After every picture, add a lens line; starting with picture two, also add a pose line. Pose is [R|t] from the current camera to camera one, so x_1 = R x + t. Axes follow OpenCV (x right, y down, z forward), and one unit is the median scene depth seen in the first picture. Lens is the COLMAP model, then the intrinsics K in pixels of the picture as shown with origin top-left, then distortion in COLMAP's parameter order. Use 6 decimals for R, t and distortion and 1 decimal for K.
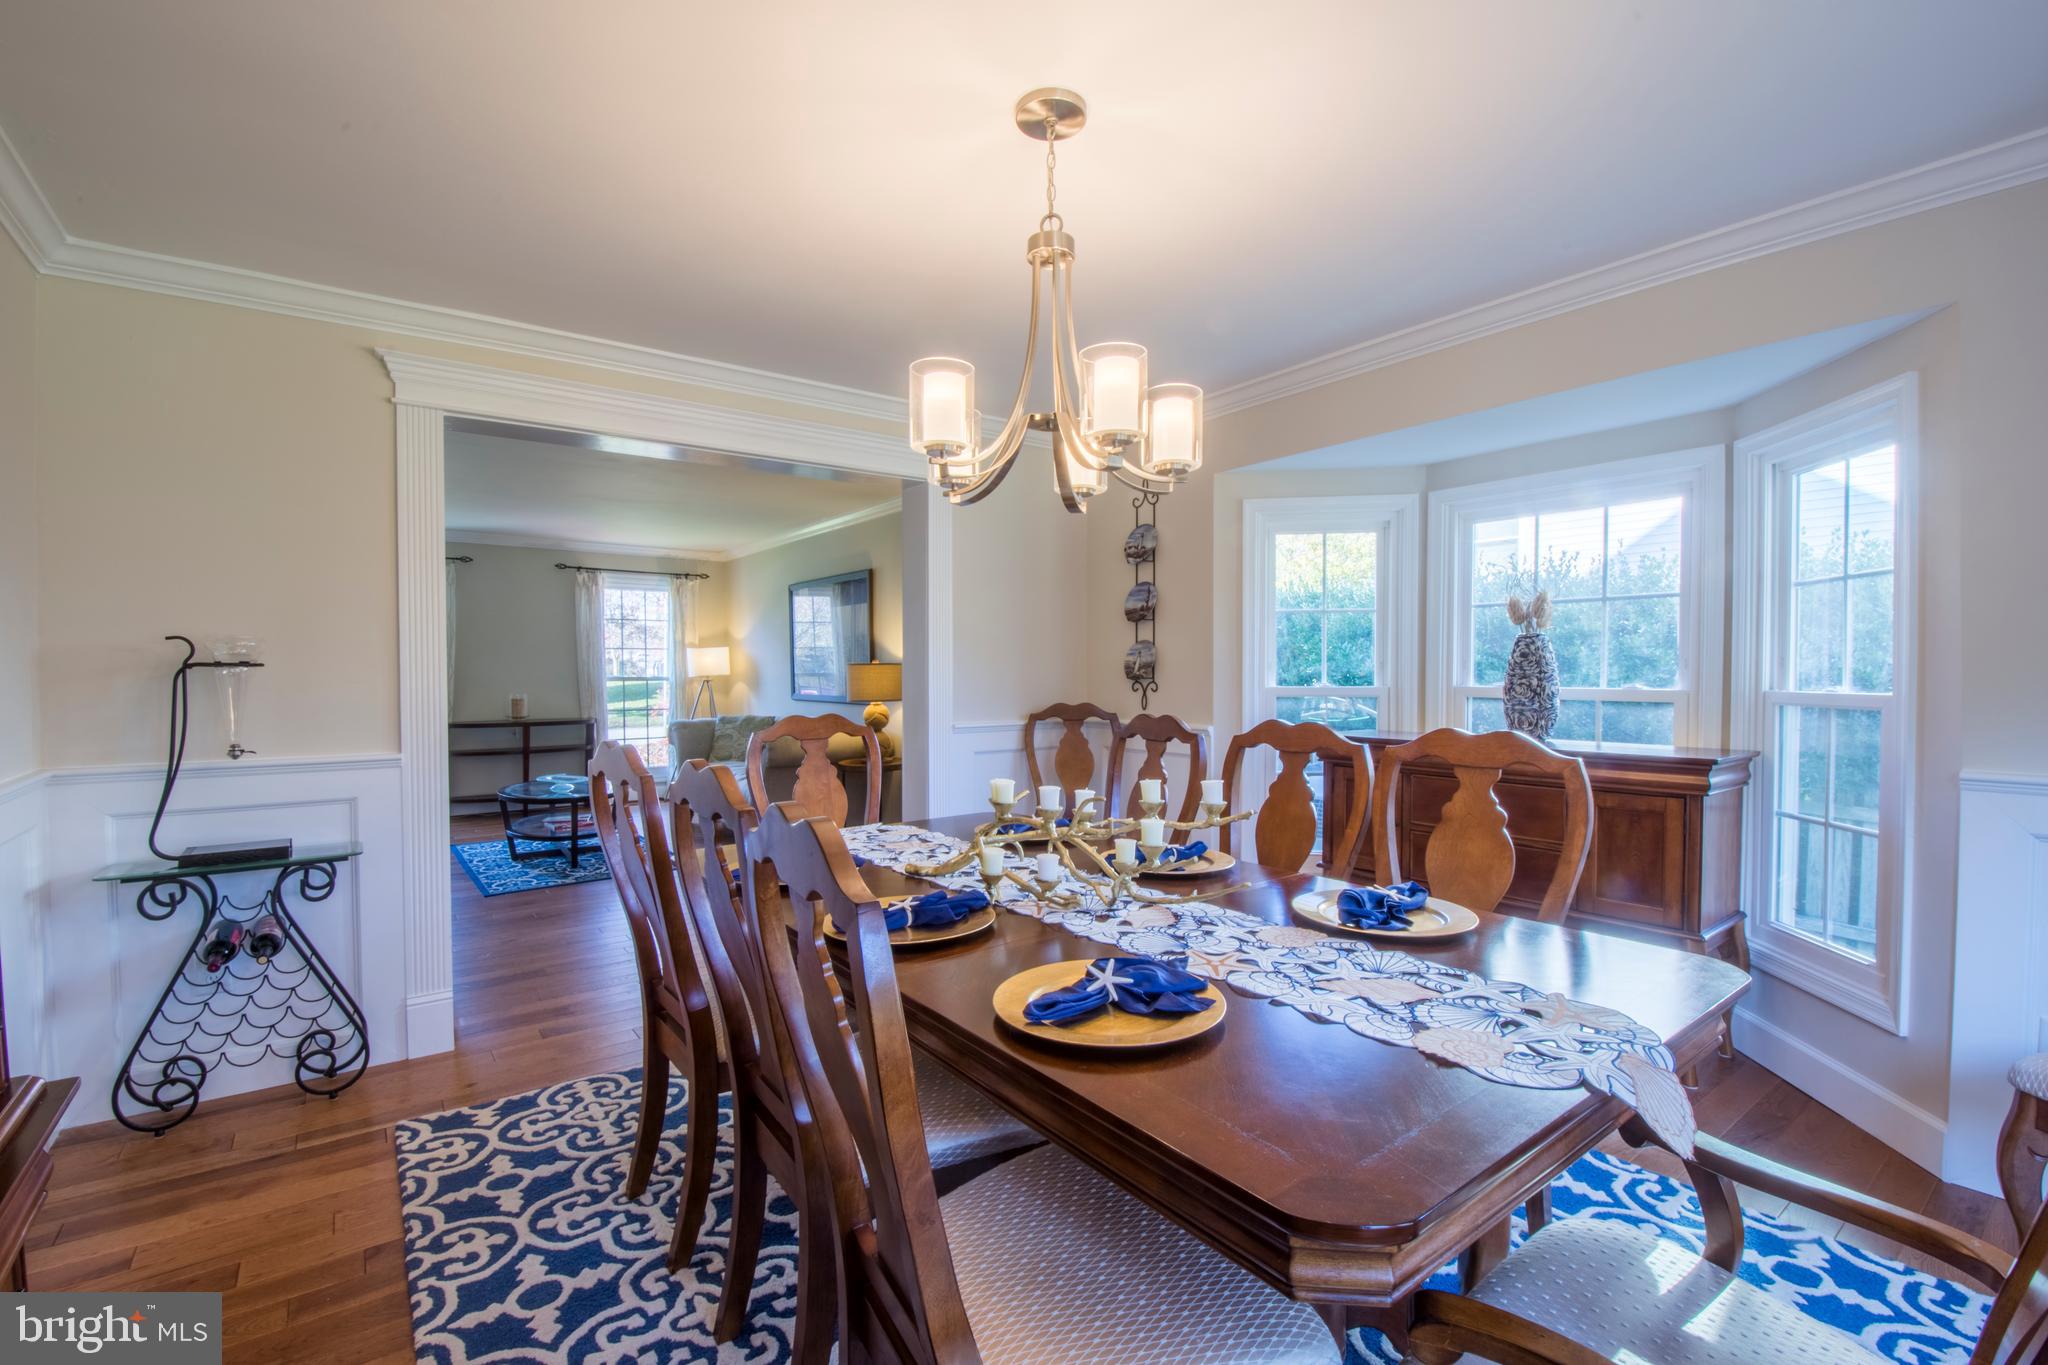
lens RADIAL K [[897.2, 0, 1015.0], [0, 897.2, 716.4], [0, 0, 1]] dist [0.001402, -0.015884]
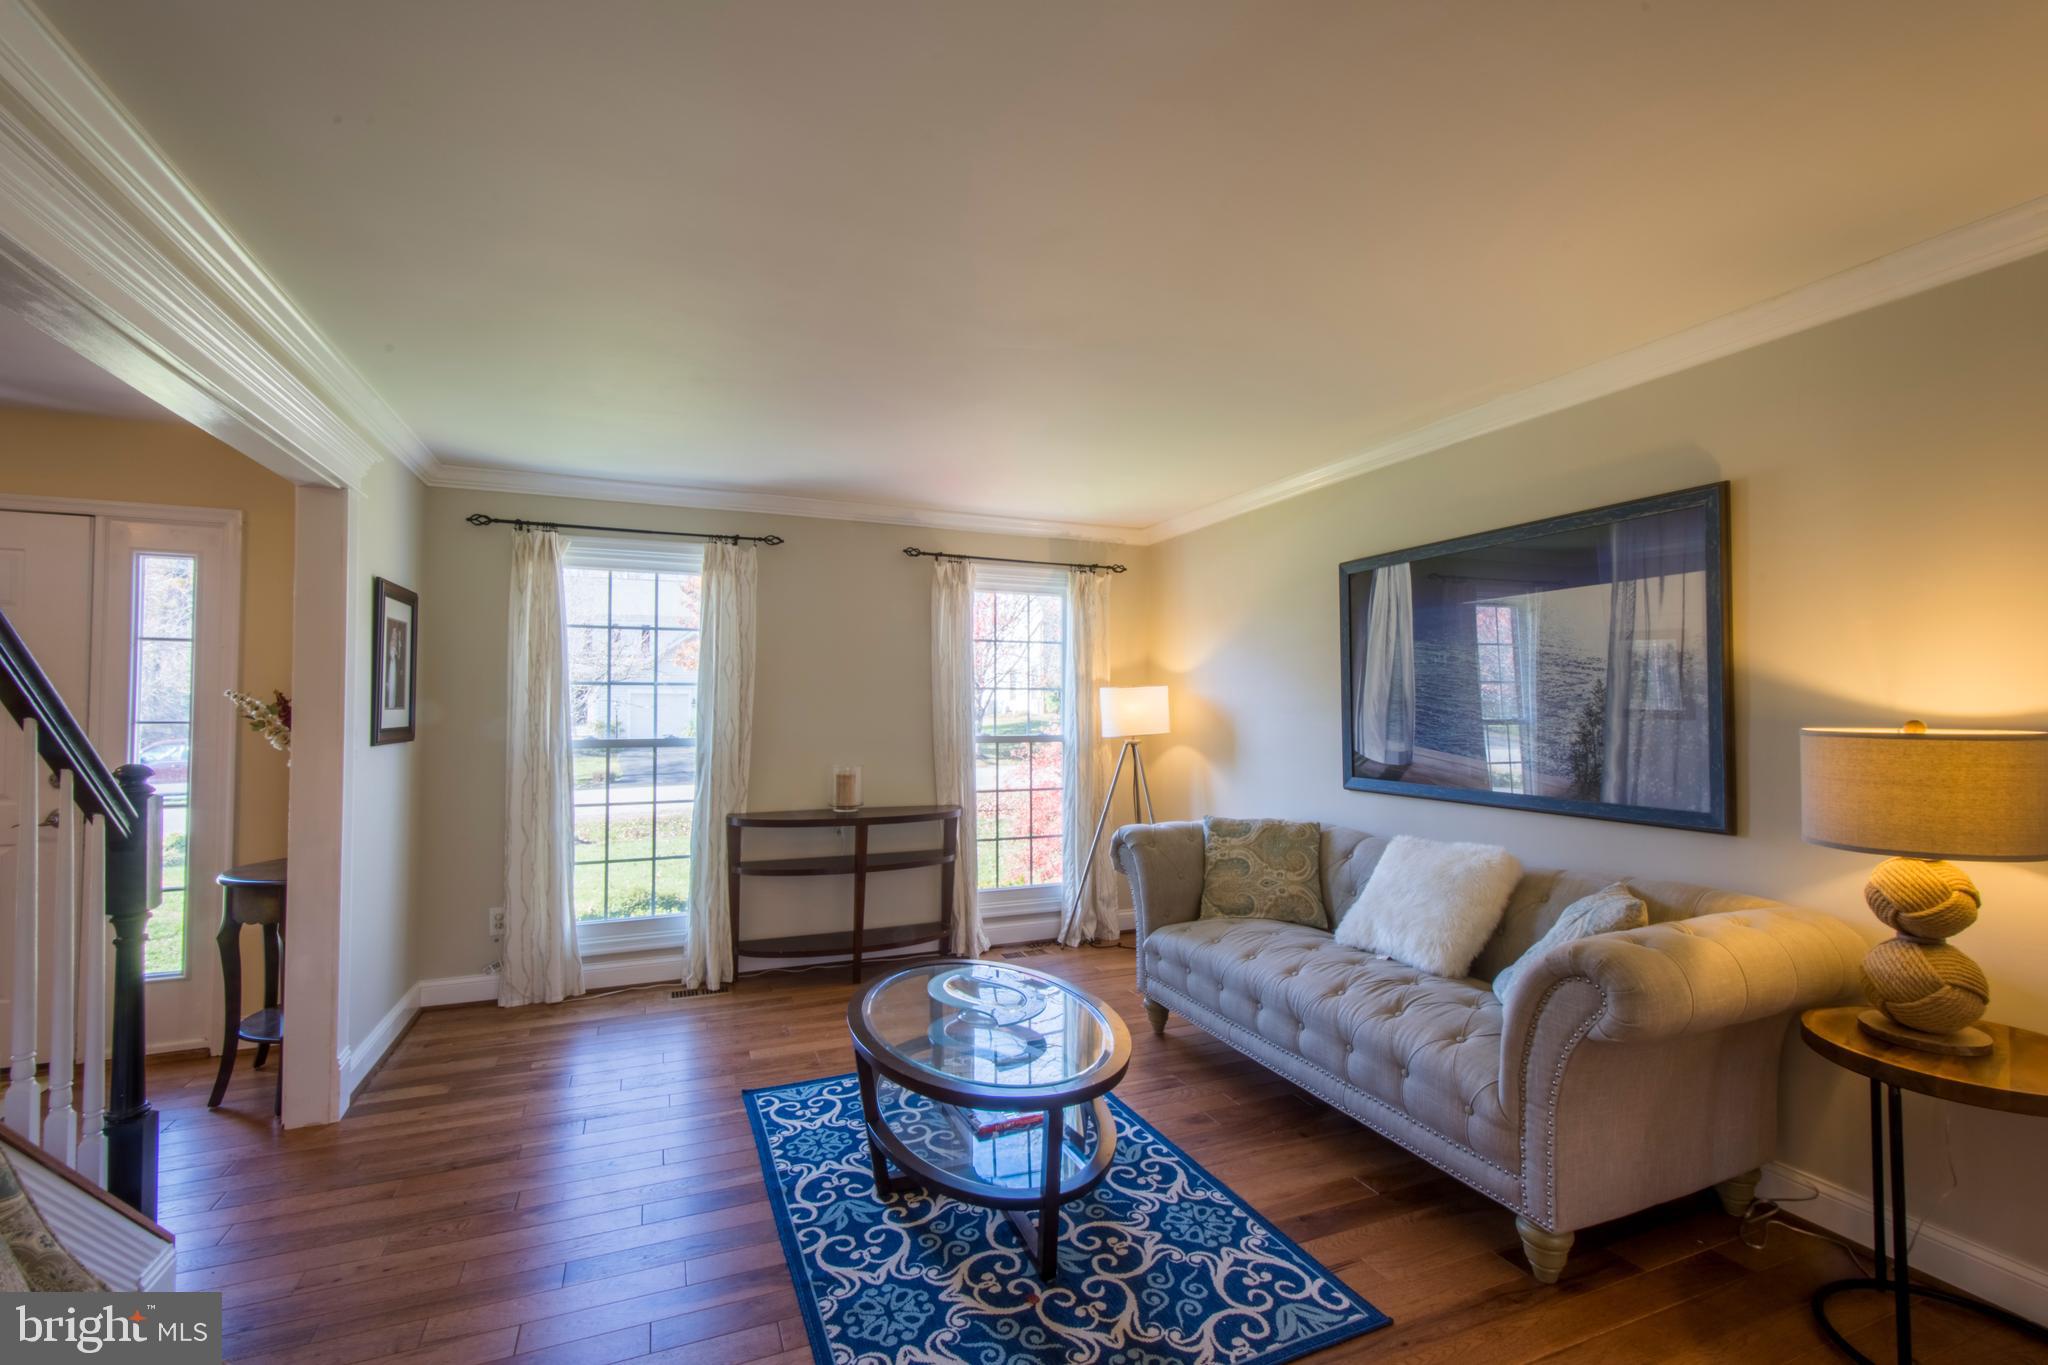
lens RADIAL K [[889.9, 0, 1017.1], [0, 889.9, 687.8], [0, 0, 1]] dist [0.008150, -0.001170]
pose [[0.970910, -0.003310, -0.239423, -1.452052], [-0.014784, 0.997168, -0.073735, -0.166891], [0.238989, 0.075130, 0.968111, 2.196719]]
